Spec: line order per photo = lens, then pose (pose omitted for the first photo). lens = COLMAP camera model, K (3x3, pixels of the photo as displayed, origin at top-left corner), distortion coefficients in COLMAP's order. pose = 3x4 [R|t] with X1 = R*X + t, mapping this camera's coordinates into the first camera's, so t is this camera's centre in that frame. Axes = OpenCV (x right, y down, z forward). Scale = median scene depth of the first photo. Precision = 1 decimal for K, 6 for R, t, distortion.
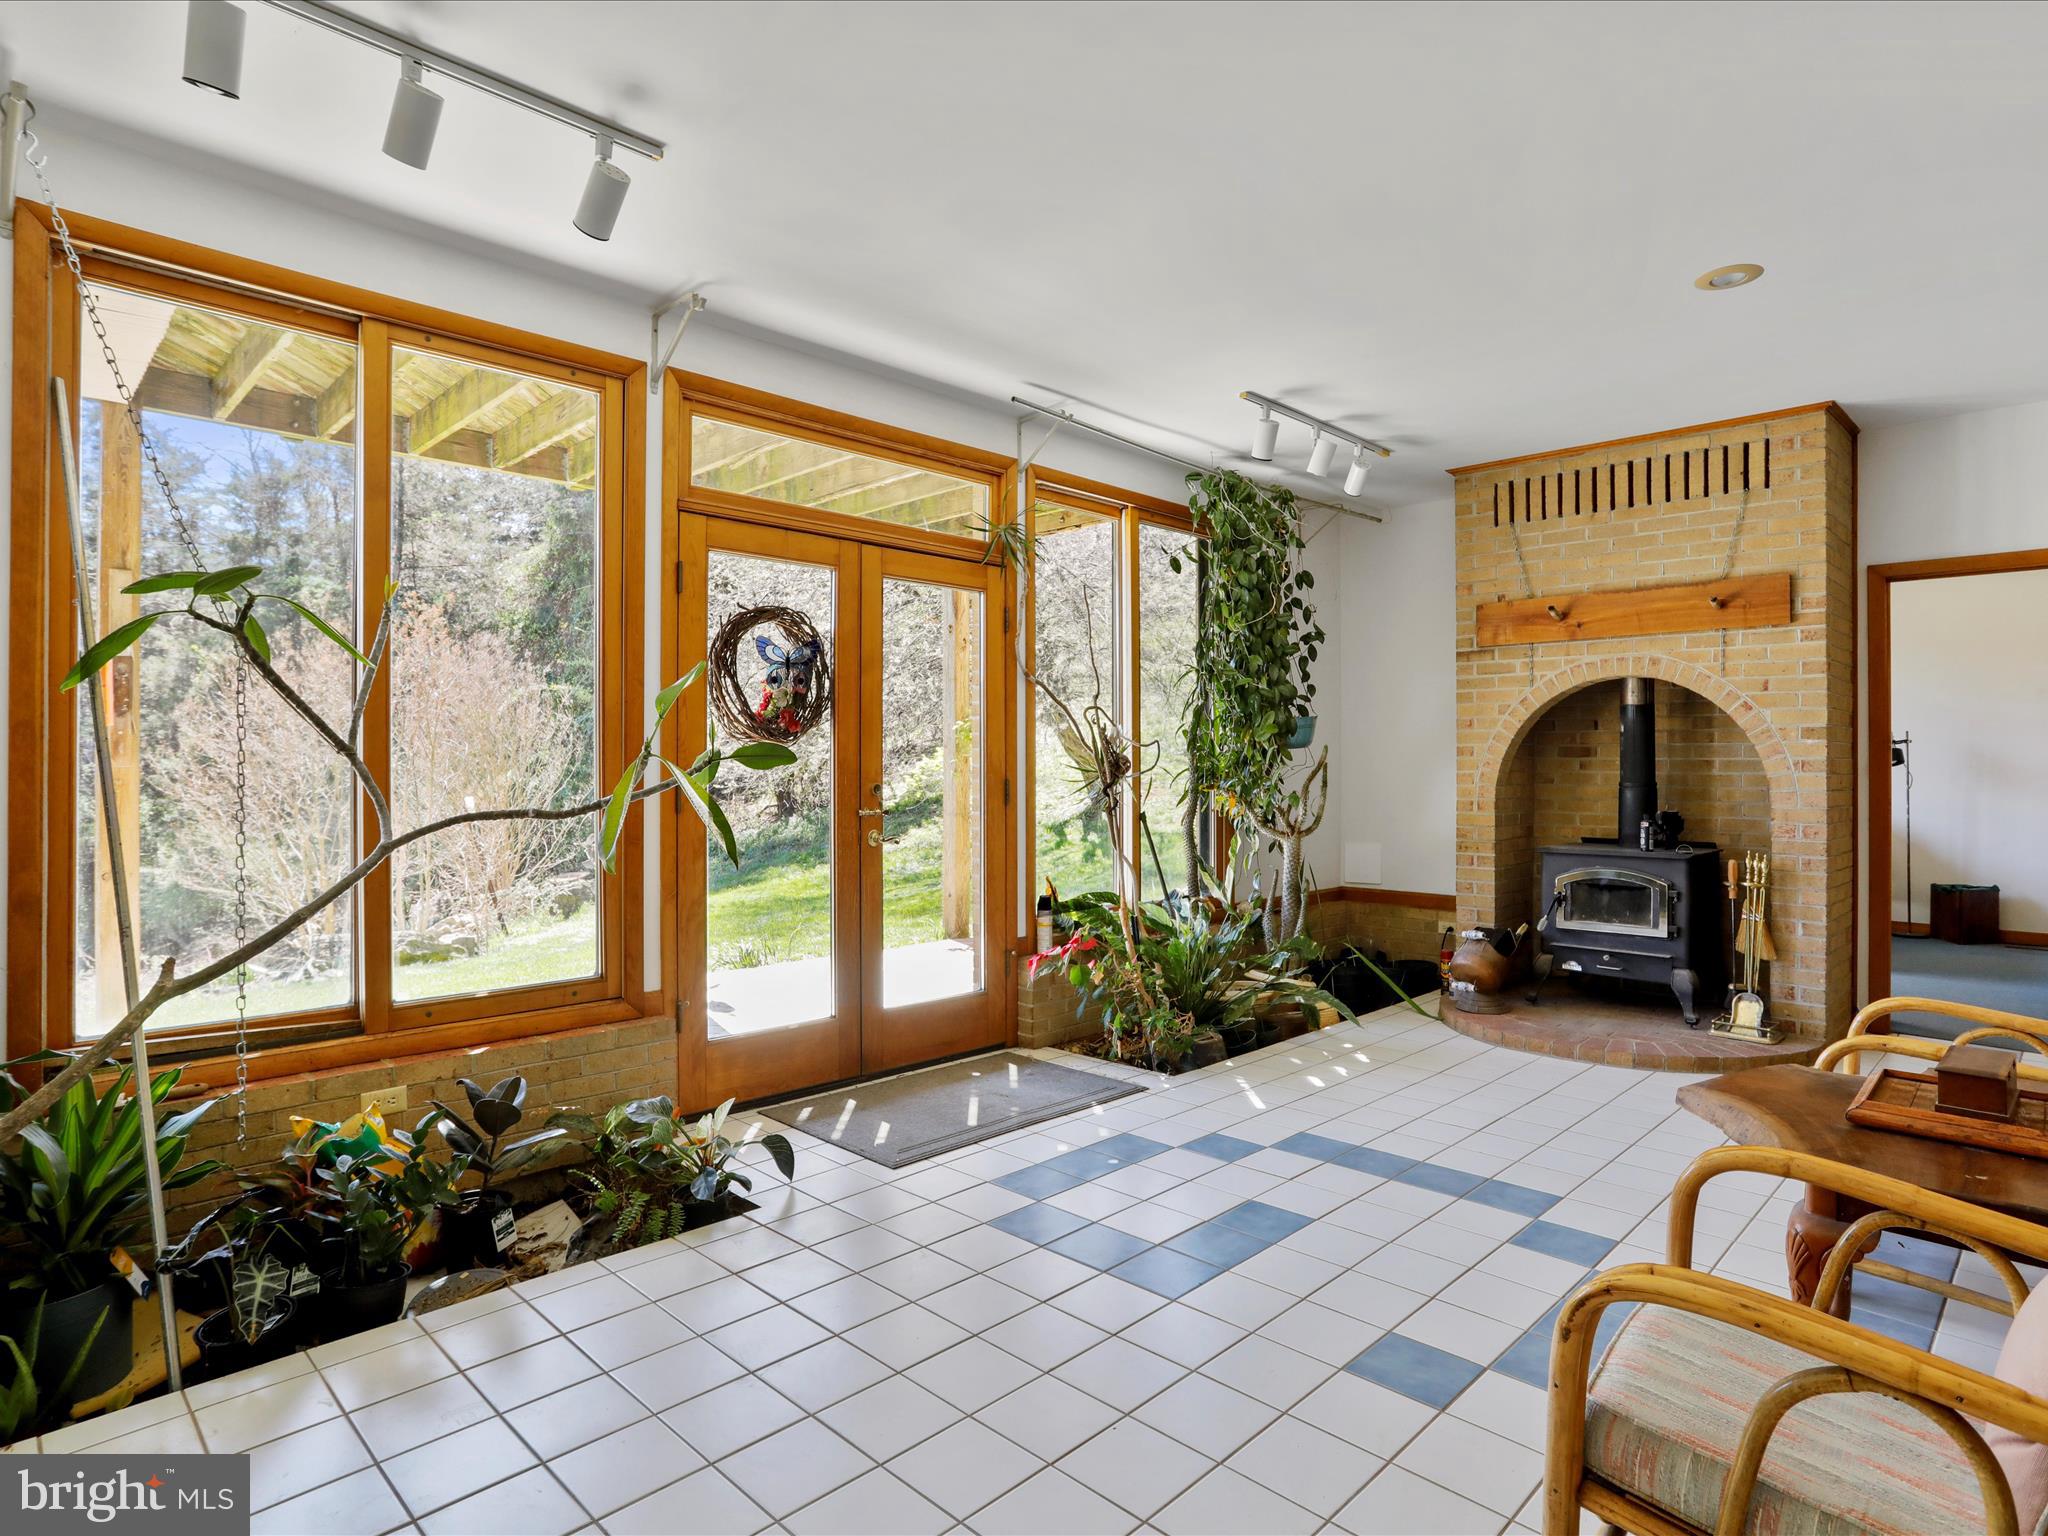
lens RADIAL K [[1109.9, 0, 1023.3], [0, 1109.9, 767.6], [0, 0, 1]] dist [-0.001790, -0.000243]
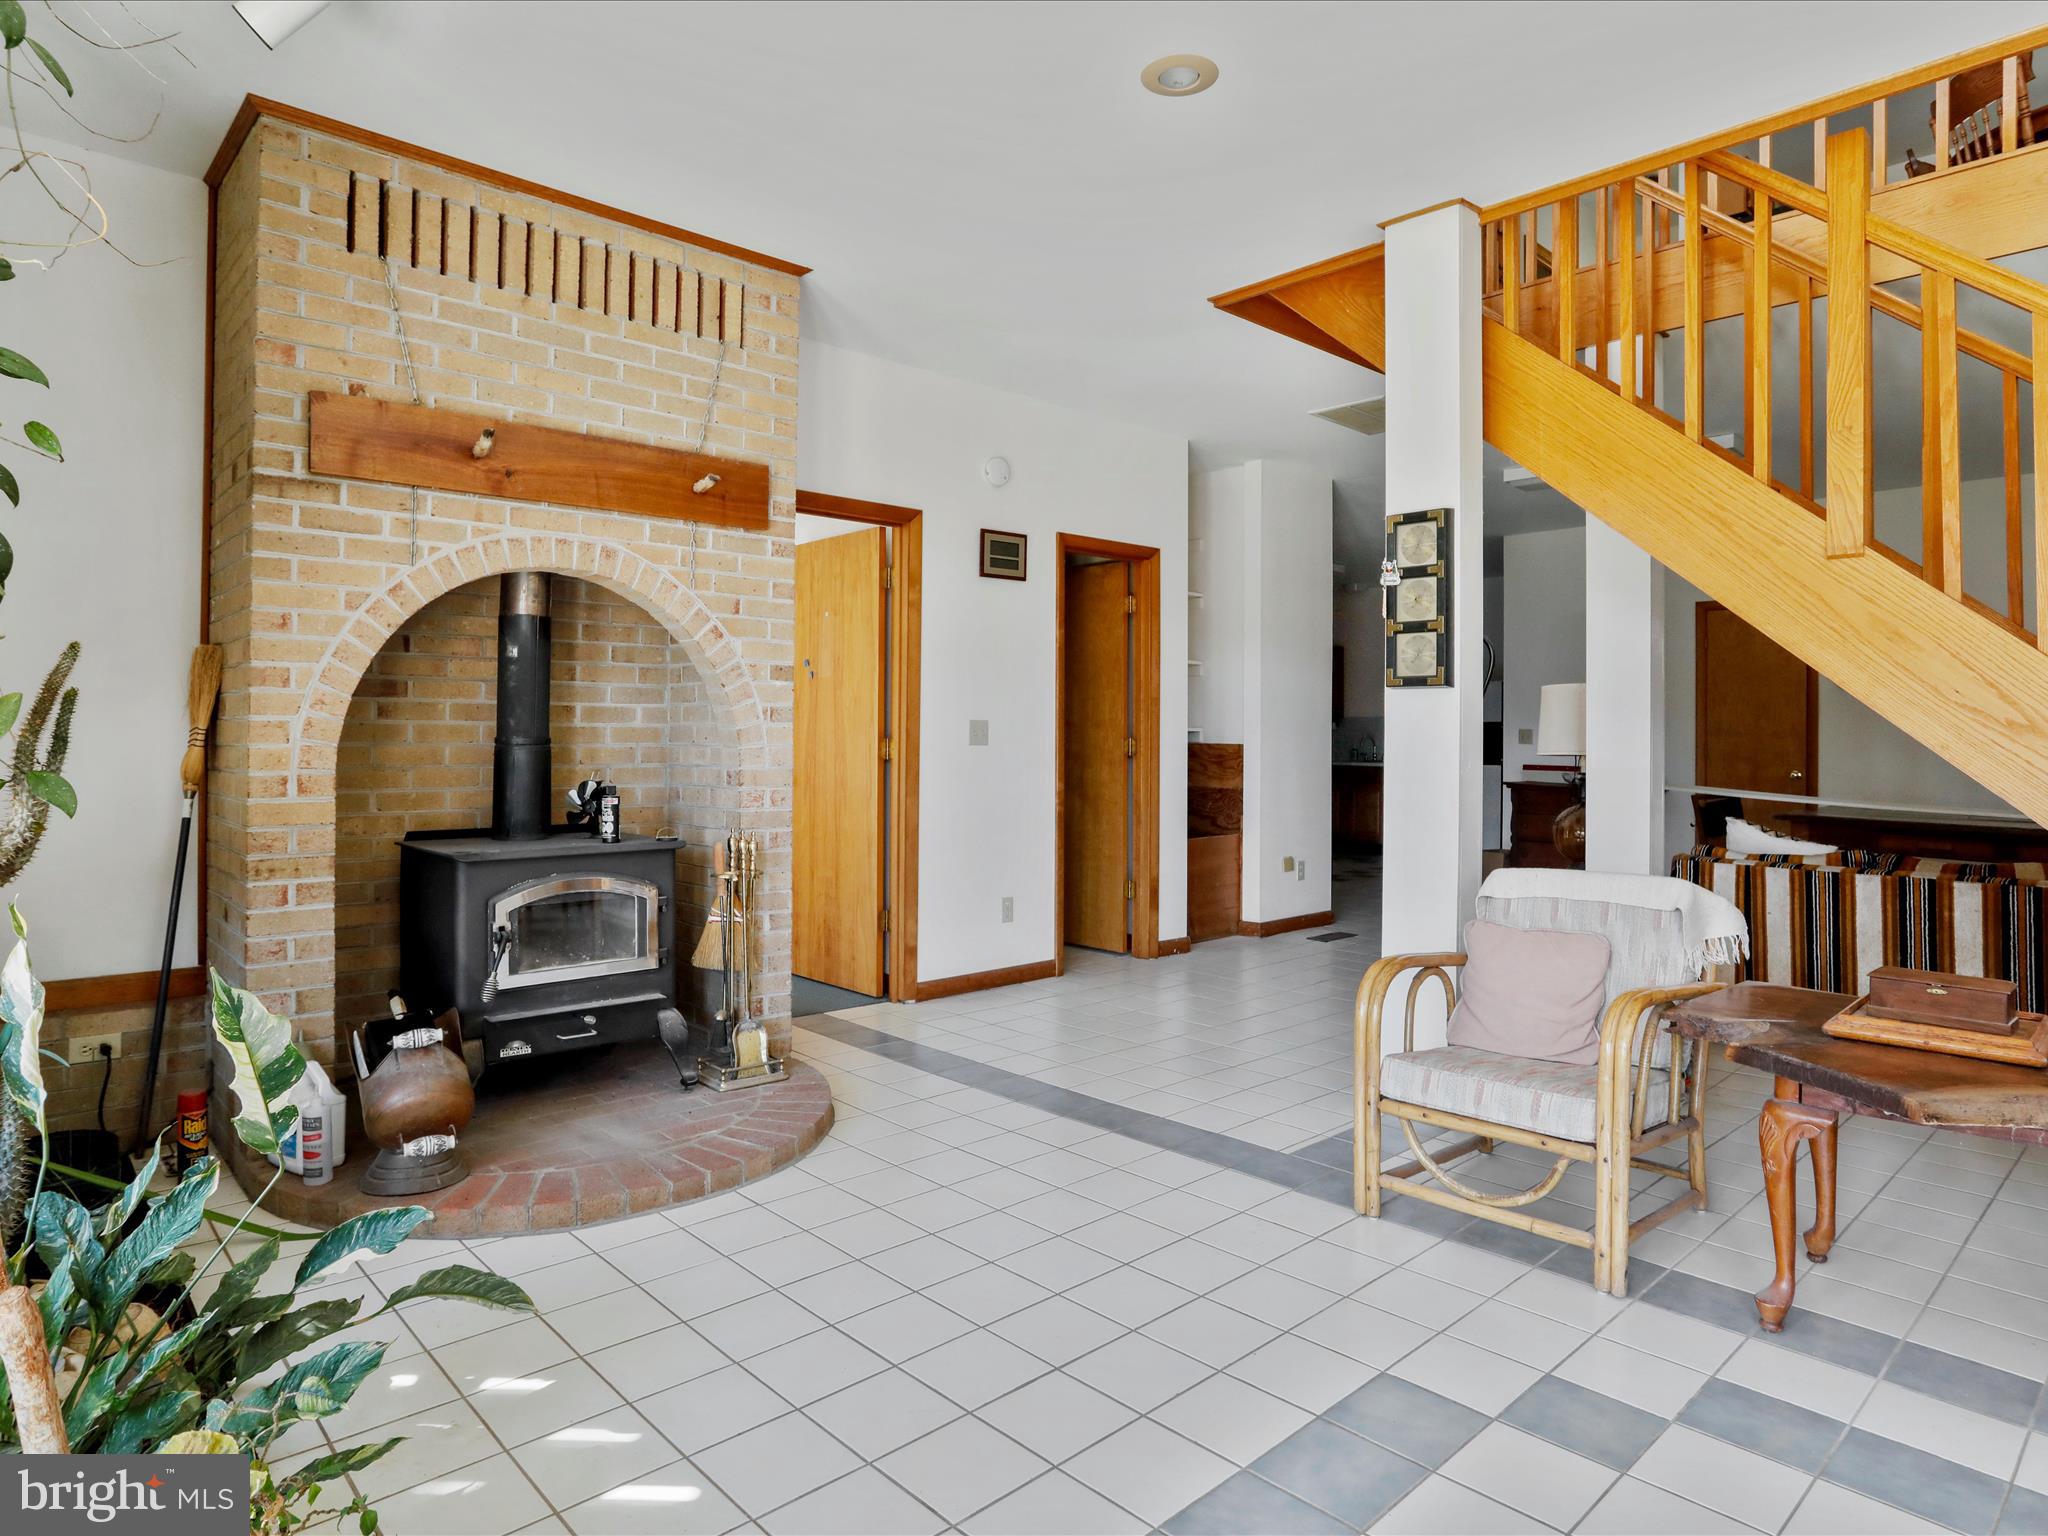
lens RADIAL K [[1201.6, 0, 1009.6], [0, 1201.6, 722.7], [0, 0, 1]] dist [-0.037387, 0.001419]
pose [[0.044920, 0.009779, 0.998943, -0.125182], [-0.002665, 0.999950, -0.009670, 0.010909], [-0.998987, -0.002228, 0.044943, 0.709158]]
